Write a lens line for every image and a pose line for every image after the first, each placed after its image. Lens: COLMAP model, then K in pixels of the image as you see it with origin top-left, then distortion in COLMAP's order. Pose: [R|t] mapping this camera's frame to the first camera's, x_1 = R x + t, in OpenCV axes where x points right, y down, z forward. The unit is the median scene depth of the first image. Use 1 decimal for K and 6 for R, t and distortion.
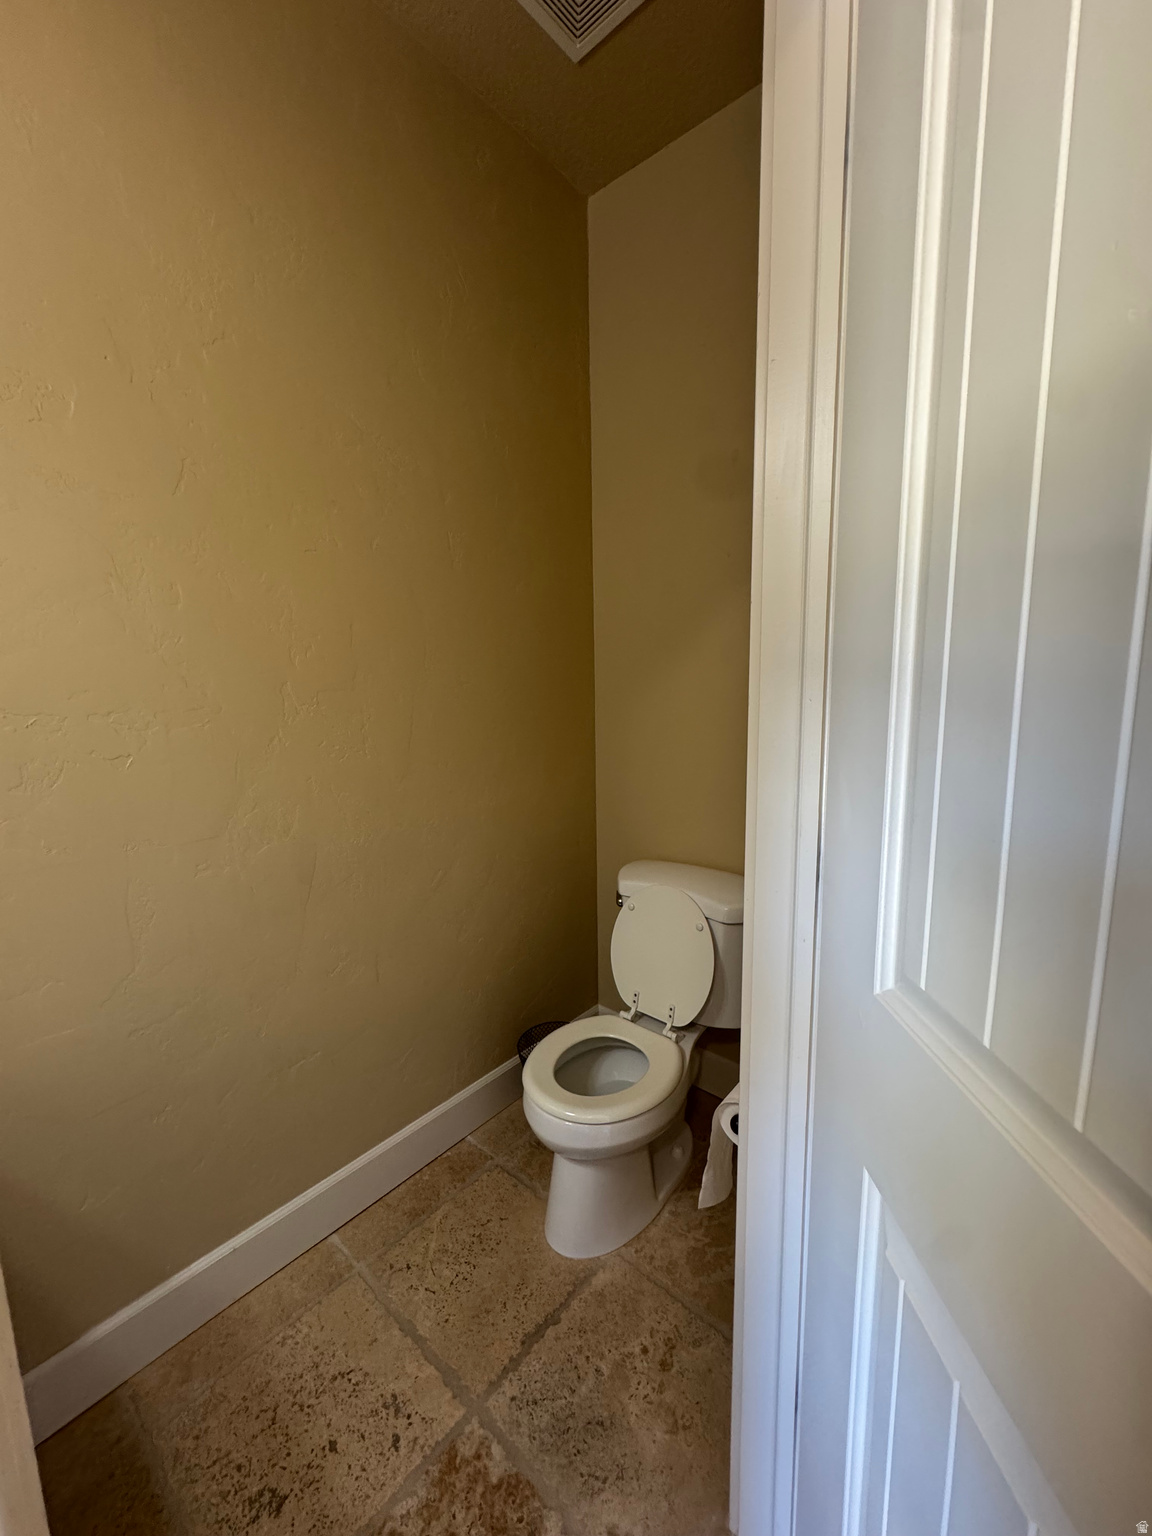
lens RADIAL K [[613.2, 0, 578.3], [0, 613.2, 765.9], [0, 0, 1]] dist [-0.003042, 0.000145]
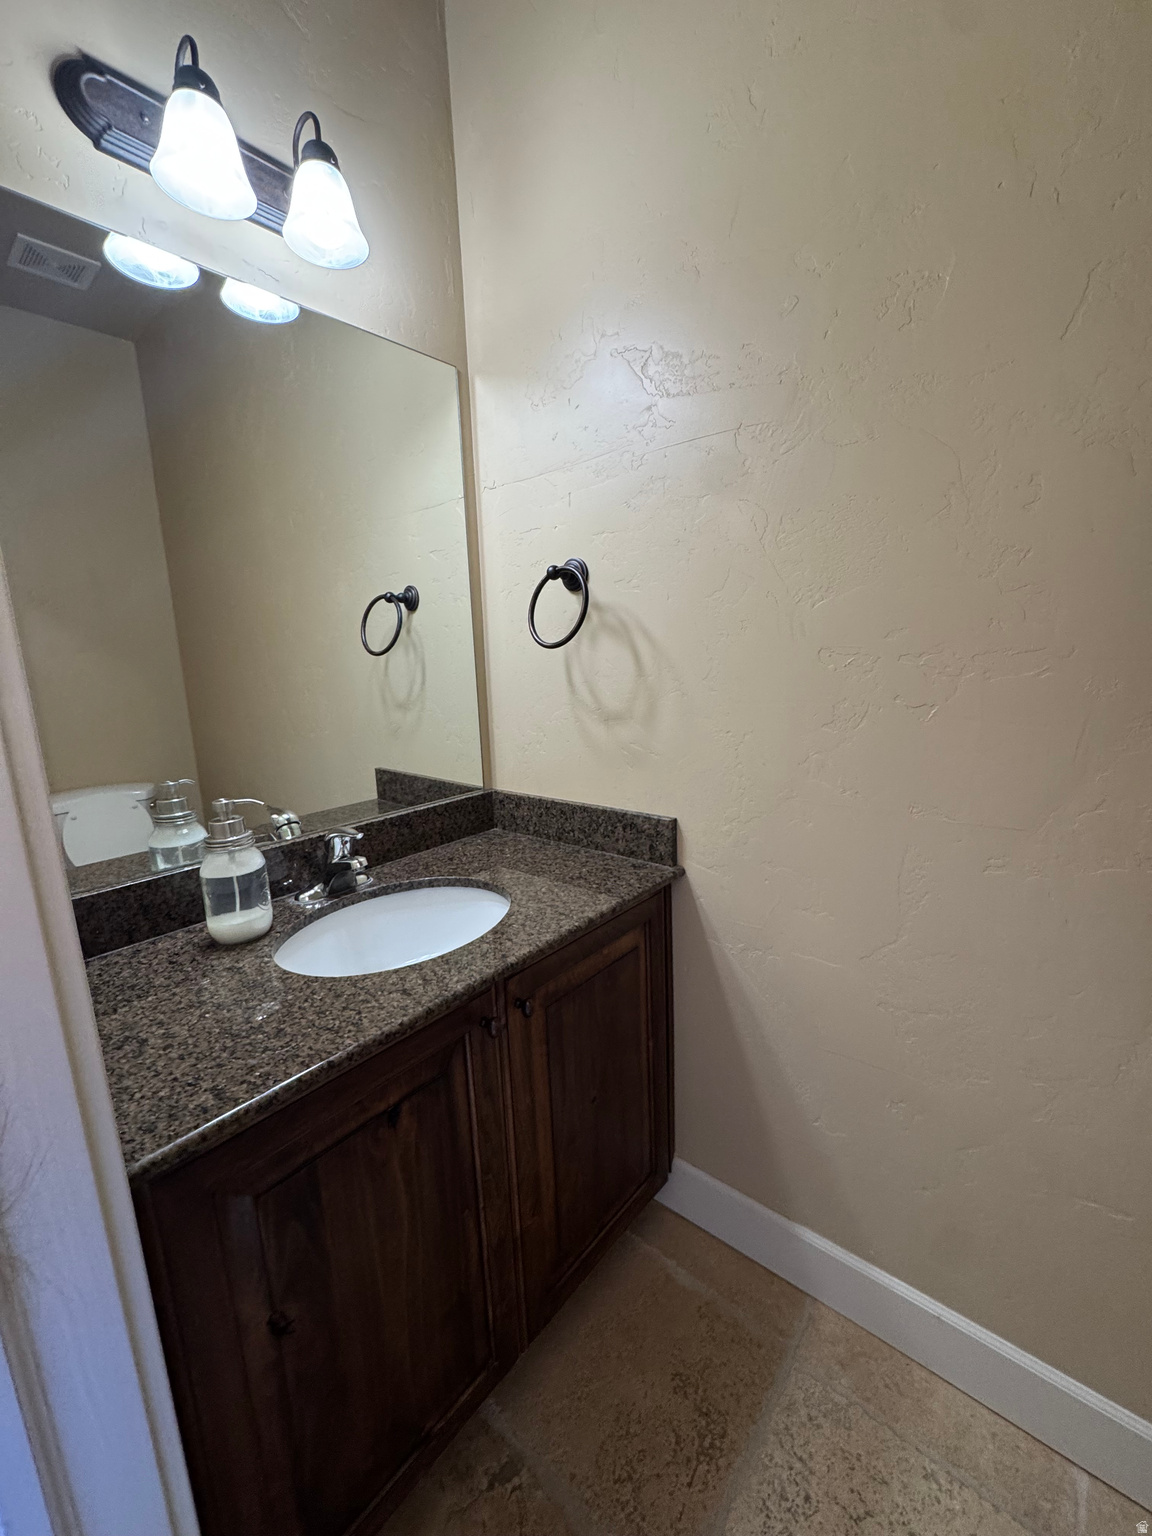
lens RADIAL K [[613.2, 0, 578.3], [0, 613.2, 765.9], [0, 0, 1]] dist [-0.003042, 0.000145]
pose [[0.008355, 0.194970, -0.980774, 0.105487], [-0.105333, 0.975523, 0.193029, -0.044343], [0.994402, 0.101695, 0.028687, 0.468884]]
